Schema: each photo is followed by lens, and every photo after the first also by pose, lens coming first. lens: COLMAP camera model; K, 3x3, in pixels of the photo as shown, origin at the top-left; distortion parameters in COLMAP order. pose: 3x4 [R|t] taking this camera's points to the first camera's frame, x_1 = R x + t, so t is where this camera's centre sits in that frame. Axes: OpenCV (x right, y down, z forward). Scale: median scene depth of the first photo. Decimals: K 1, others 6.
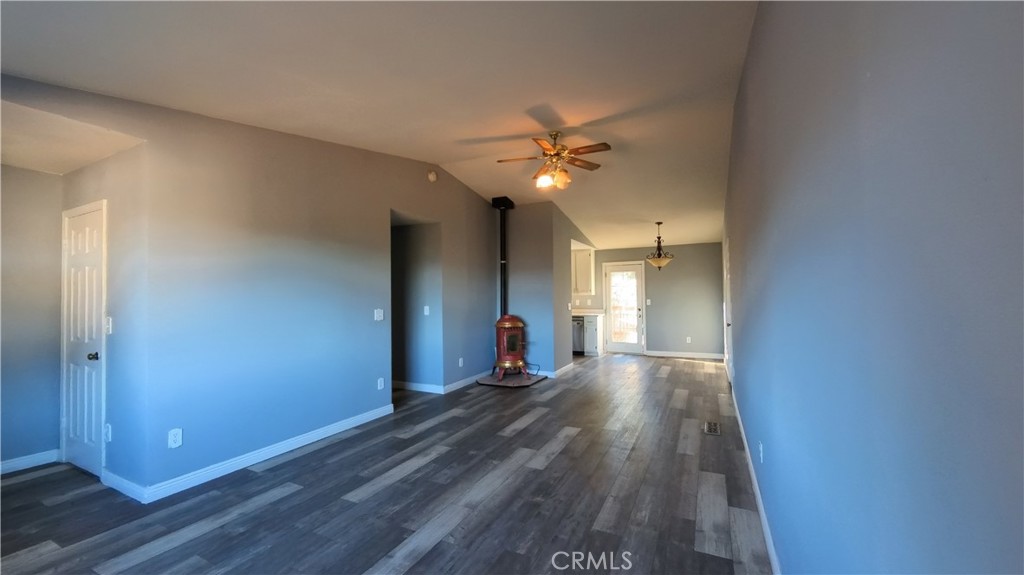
lens RADIAL K [[398.9, 0, 509.3], [0, 398.9, 286.4], [0, 0, 1]] dist [0.019459, -0.000094]
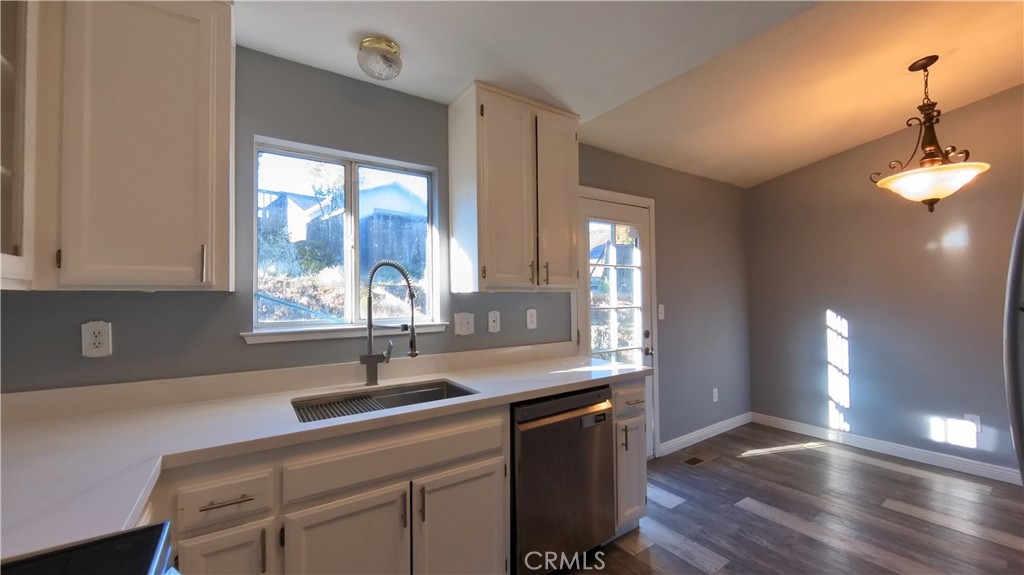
lens RADIAL K [[398.8, 0, 510.5], [0, 398.8, 286.1], [0, 0, 1]] dist [-0.002255, -0.000206]
pose [[0.485439, 0.029226, 0.873782, -0.047520], [-0.013892, 0.999573, -0.025716, 0.026946], [-0.874160, 0.000345, 0.485637, 0.935560]]
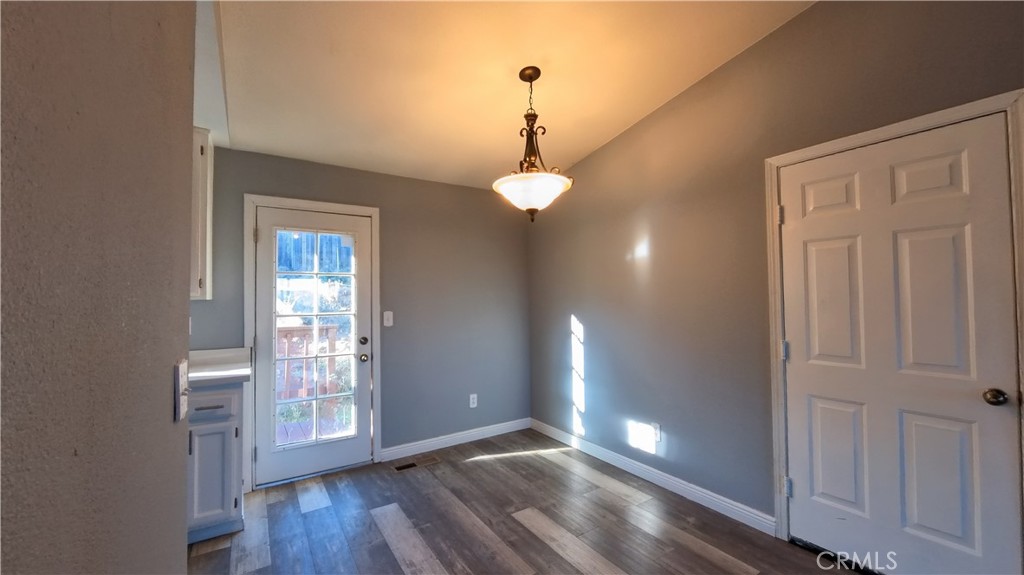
lens RADIAL K [[398.9, 0, 509.3], [0, 398.9, 286.4], [0, 0, 1]] dist [0.019459, -0.000094]
pose [[0.502219, 0.028192, 0.864281, 0.075384], [-0.008384, 0.999580, -0.027734, 0.018362], [-0.864700, 0.006682, 0.502244, 0.703655]]
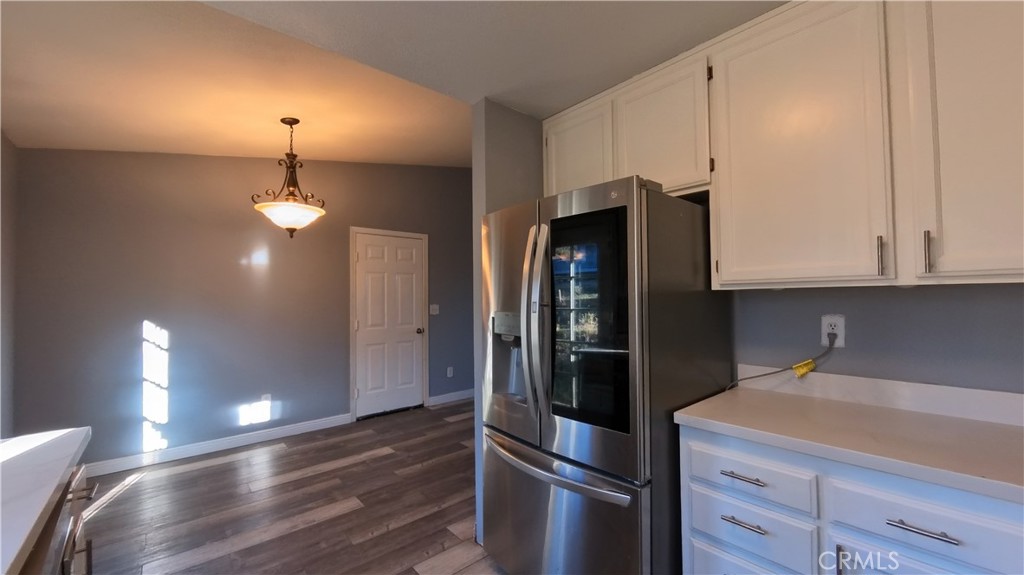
lens RADIAL K [[408.7, 0, 512.0], [0, 408.7, 287.5], [0, 0, 1]] dist [-0.001882, -0.000194]
pose [[-0.922969, 0.030379, 0.383674, 0.009740], [0.015240, 0.998983, -0.042438, 0.026789], [-0.384573, -0.033321, -0.922493, 1.064431]]
